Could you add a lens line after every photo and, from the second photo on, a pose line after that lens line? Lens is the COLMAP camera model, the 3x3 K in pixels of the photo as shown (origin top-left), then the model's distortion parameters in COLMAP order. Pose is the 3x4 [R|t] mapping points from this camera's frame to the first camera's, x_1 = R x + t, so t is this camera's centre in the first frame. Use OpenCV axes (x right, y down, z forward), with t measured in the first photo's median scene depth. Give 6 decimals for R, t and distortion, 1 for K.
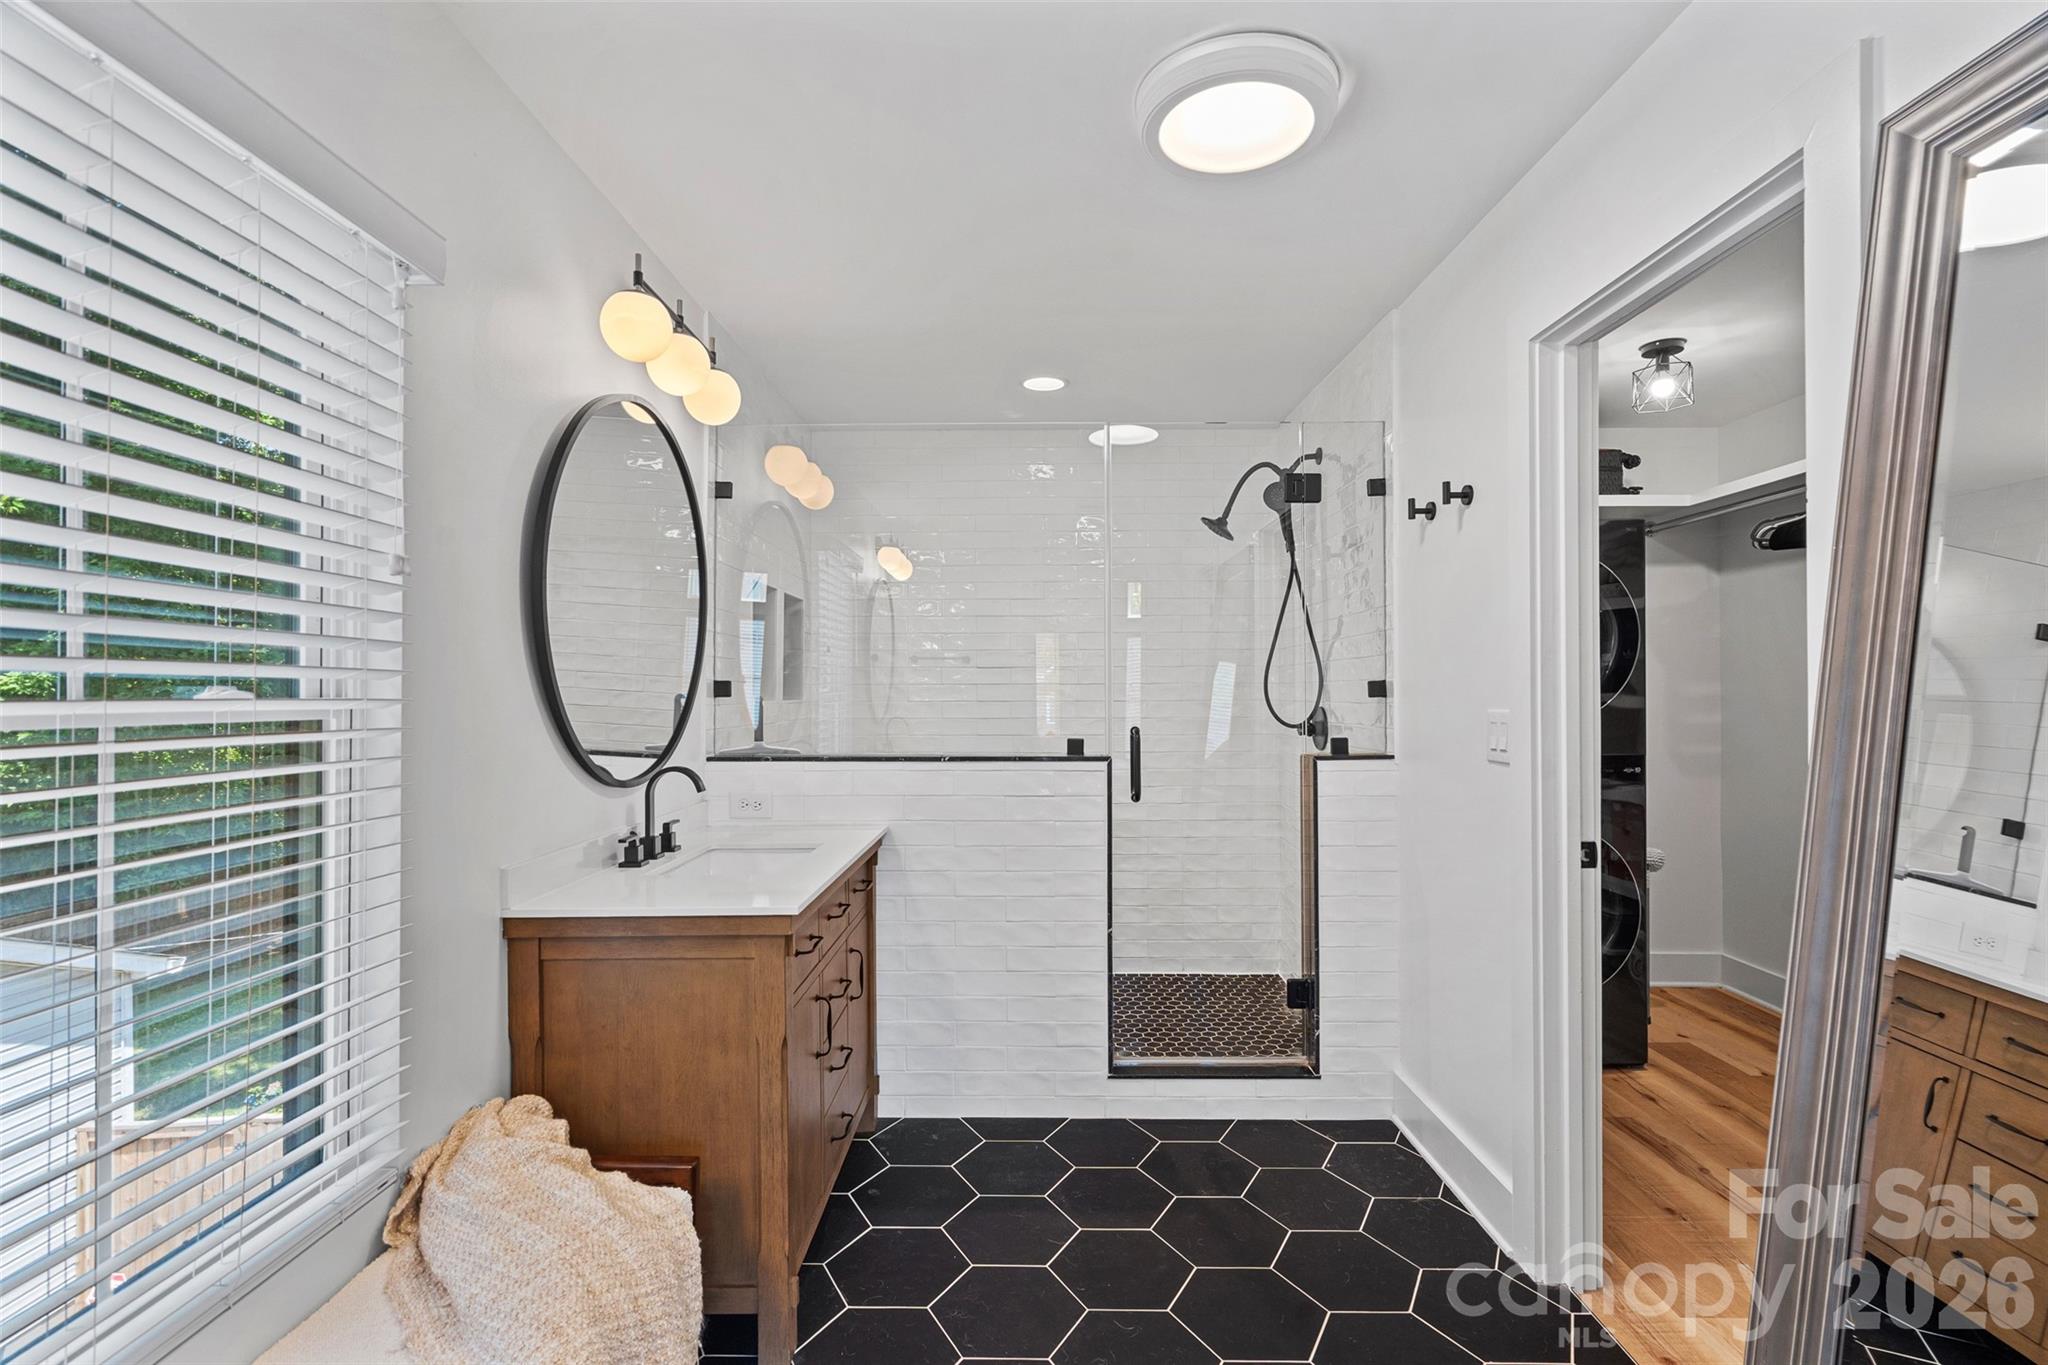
lens RADIAL K [[942.4, 0, 1023.2], [0, 942.4, 687.0], [0, 0, 1]] dist [-0.001251, -0.000884]
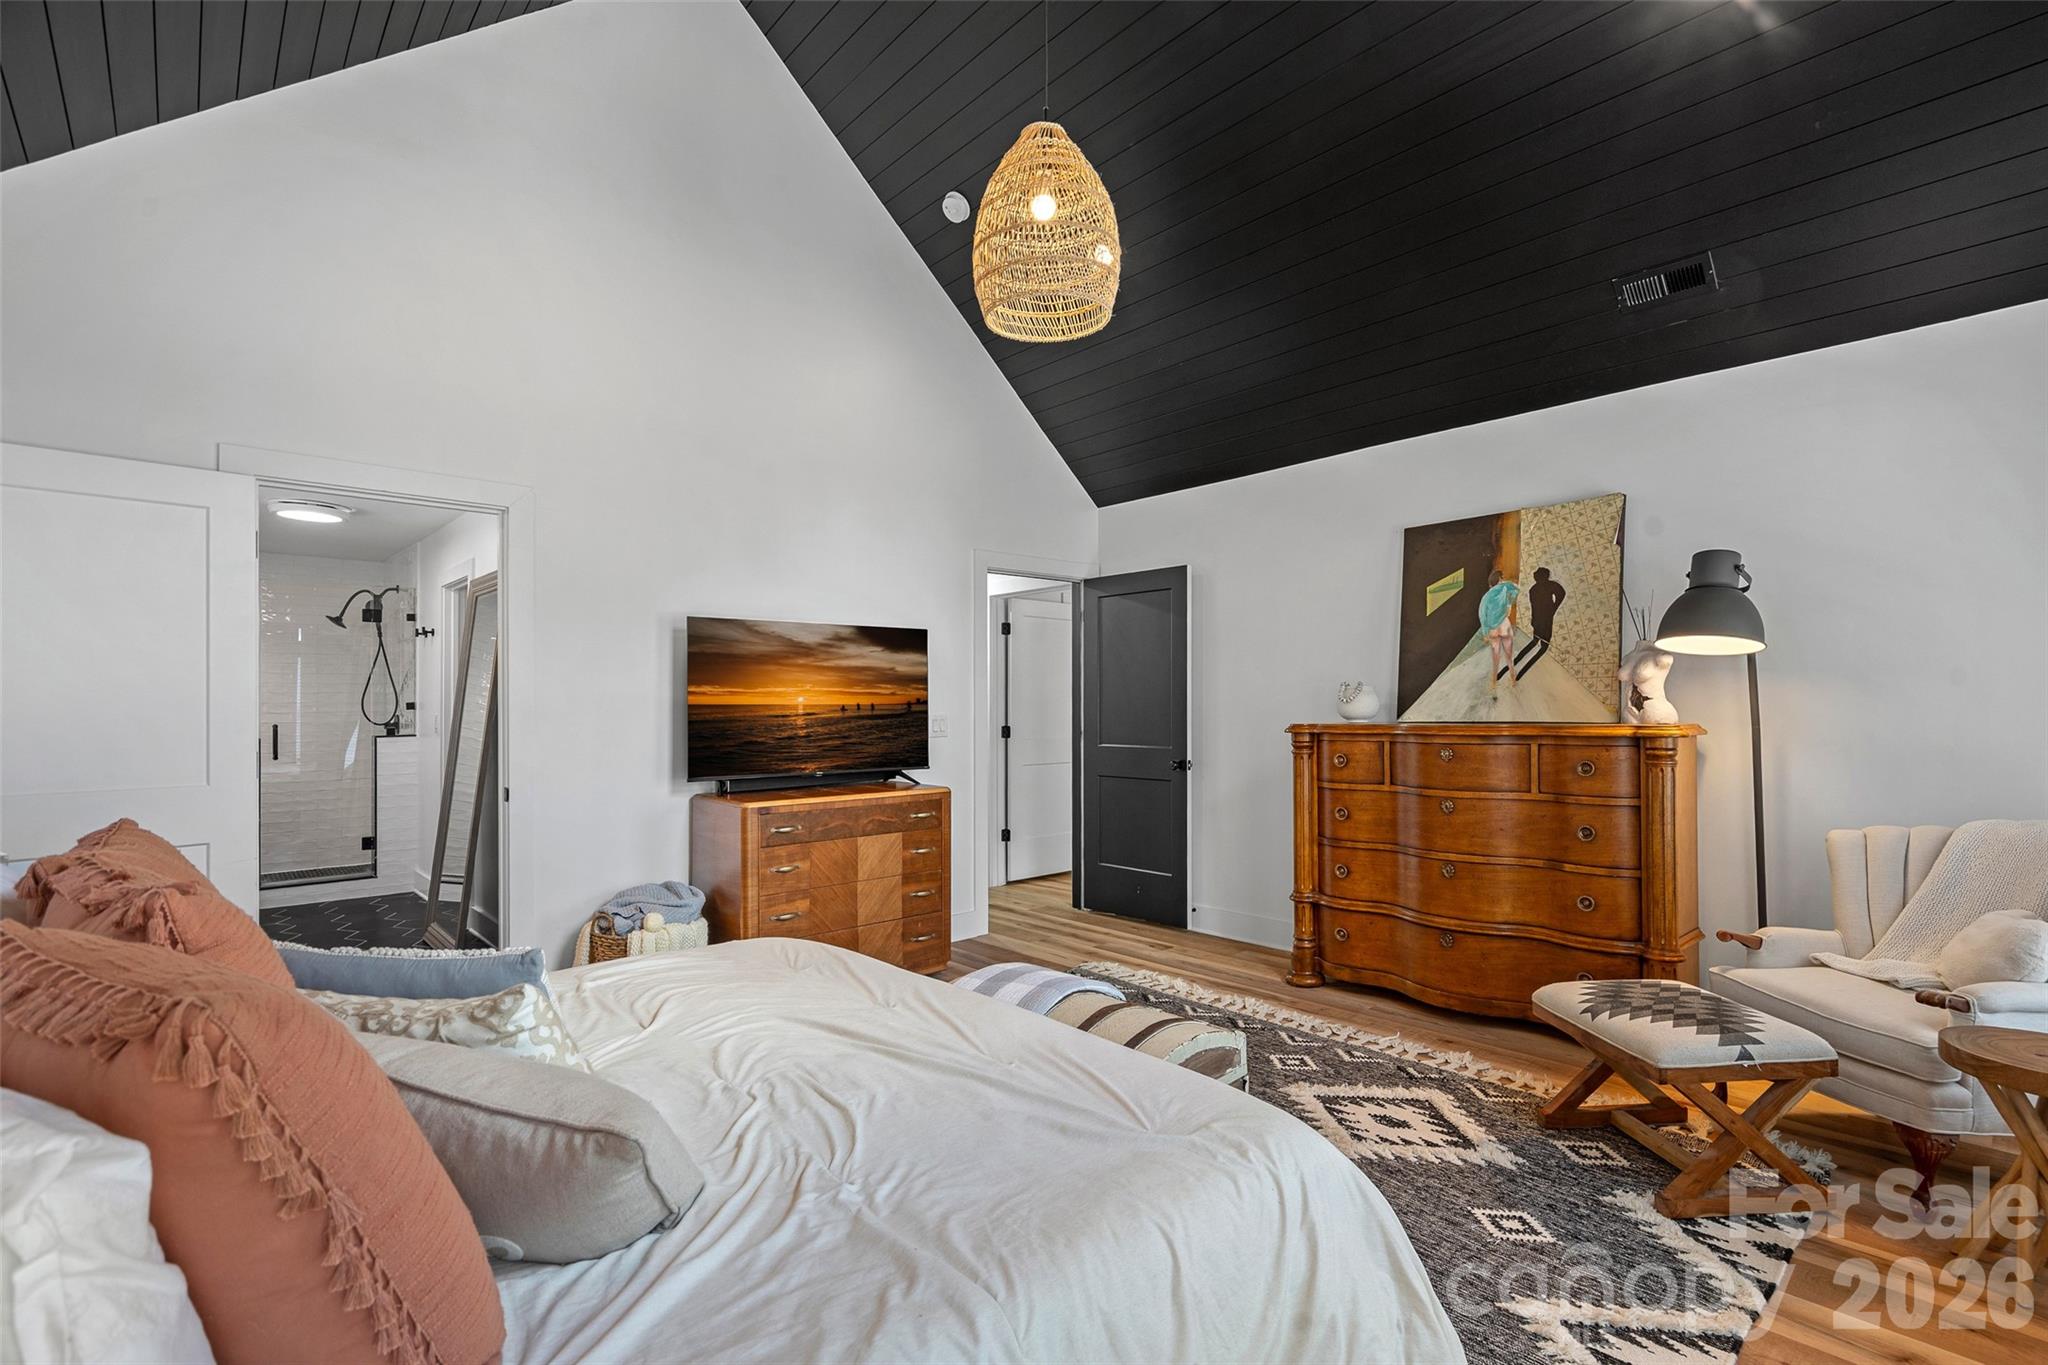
lens RADIAL K [[942.4, 0, 1022.8], [0, 942.4, 688.1], [0, 0, 1]] dist [-0.001251, -0.000884]
pose [[0.736083, 0.013088, 0.676765, -0.073510], [-0.005196, 0.999893, -0.013686, -0.016945], [-0.676872, 0.006558, 0.736072, -1.629862]]
